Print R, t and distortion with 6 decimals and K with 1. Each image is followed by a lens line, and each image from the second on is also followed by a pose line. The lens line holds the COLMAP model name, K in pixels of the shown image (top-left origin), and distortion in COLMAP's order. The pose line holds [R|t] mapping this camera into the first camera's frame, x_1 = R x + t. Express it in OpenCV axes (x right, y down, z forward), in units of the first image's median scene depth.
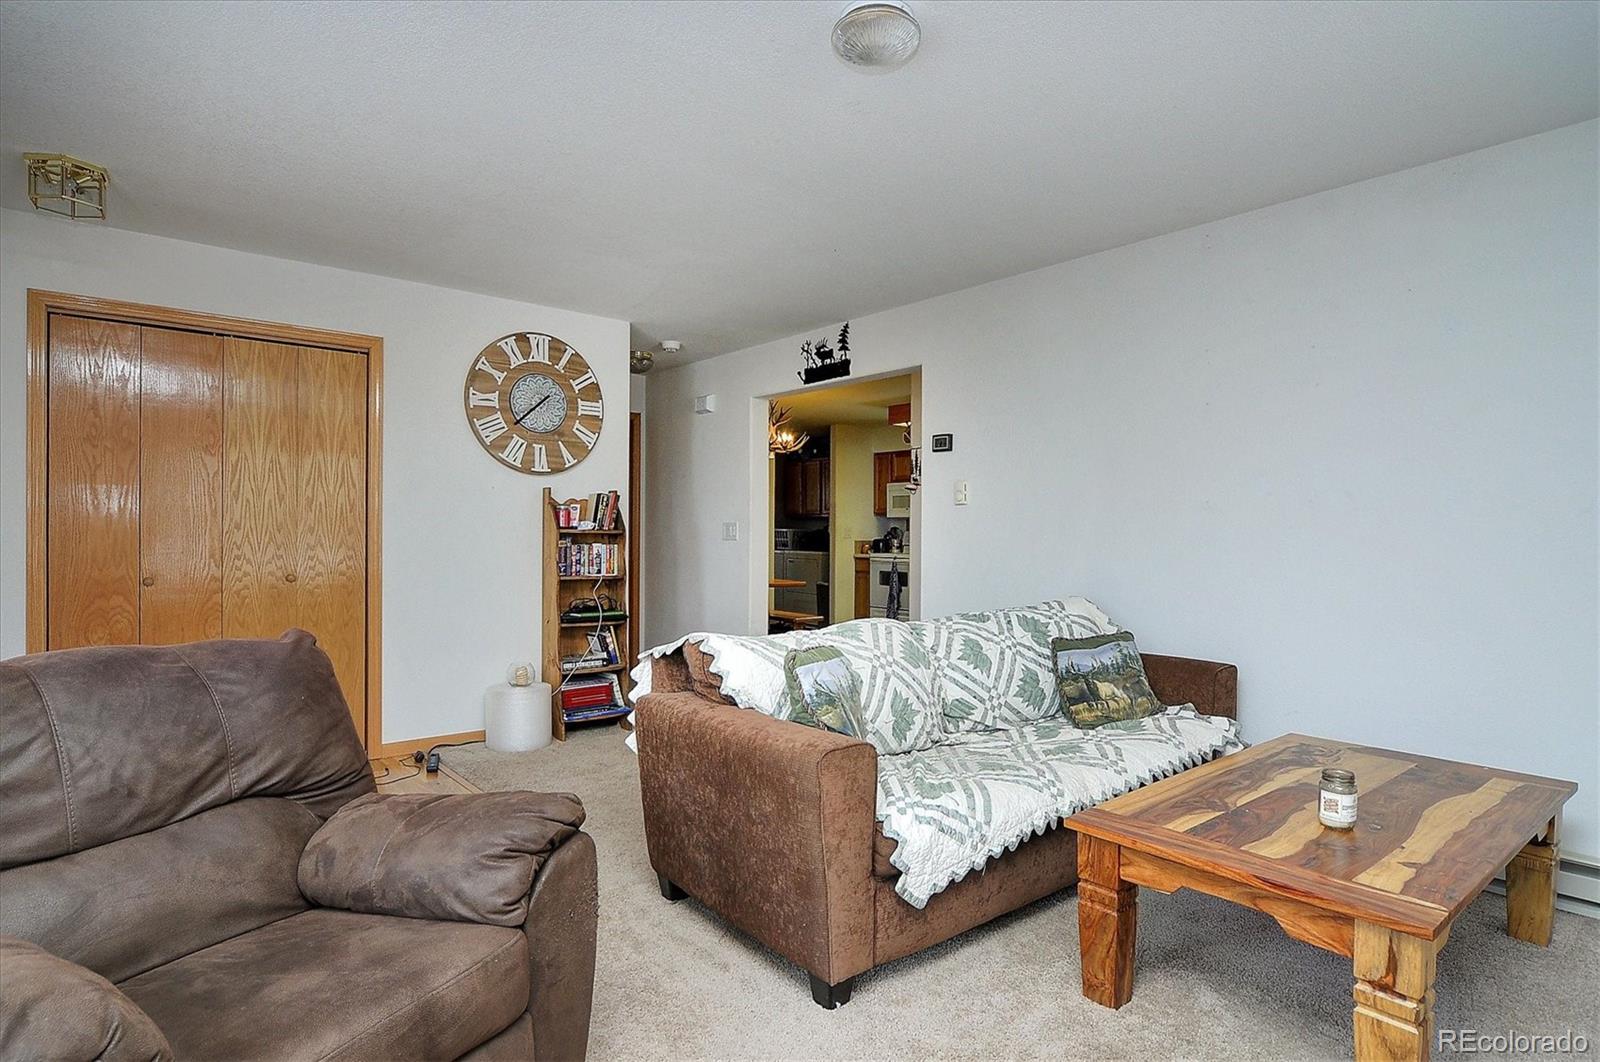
lens RADIAL K [[865.0, 0, 799.6], [0, 865.0, 525.9], [0, 0, 1]] dist [-0.018820, 0.002491]
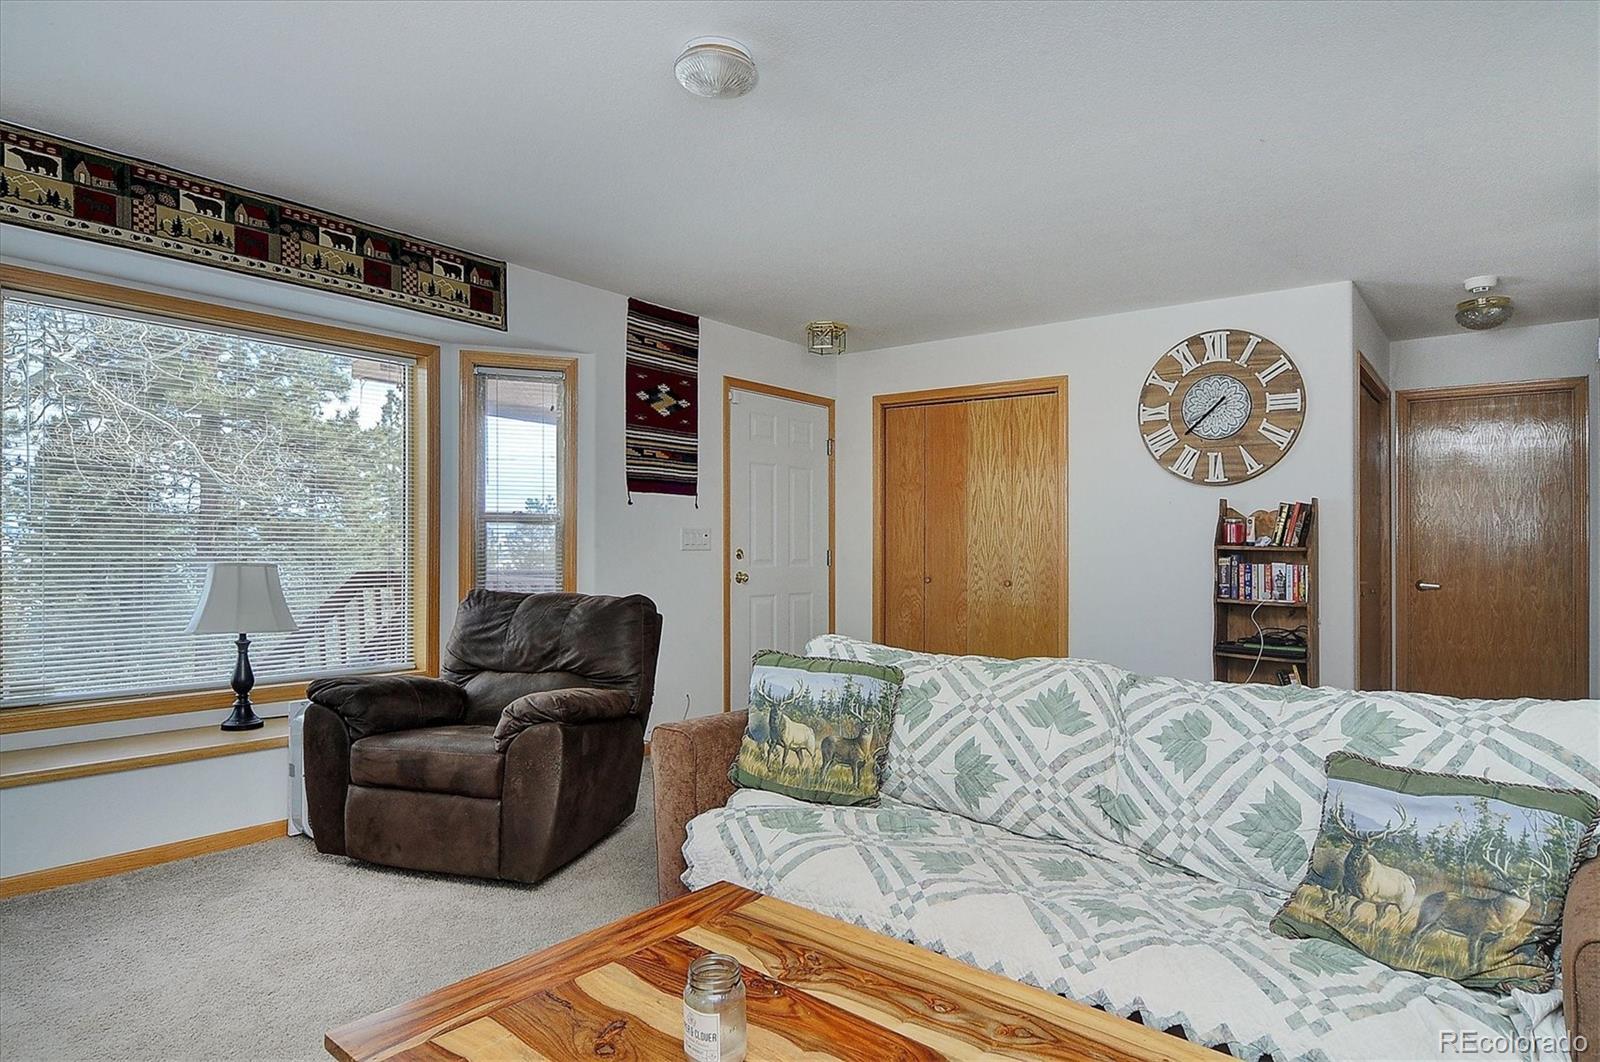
lens RADIAL K [[865.0, 0, 804.5], [0, 865.0, 539.3], [0, 0, 1]] dist [-0.018820, 0.002491]
pose [[0.190883, -0.005269, -0.981599, 0.514668], [-0.005331, 0.999965, -0.006404, 0.005474], [0.981598, 0.006455, 0.190848, 0.409951]]
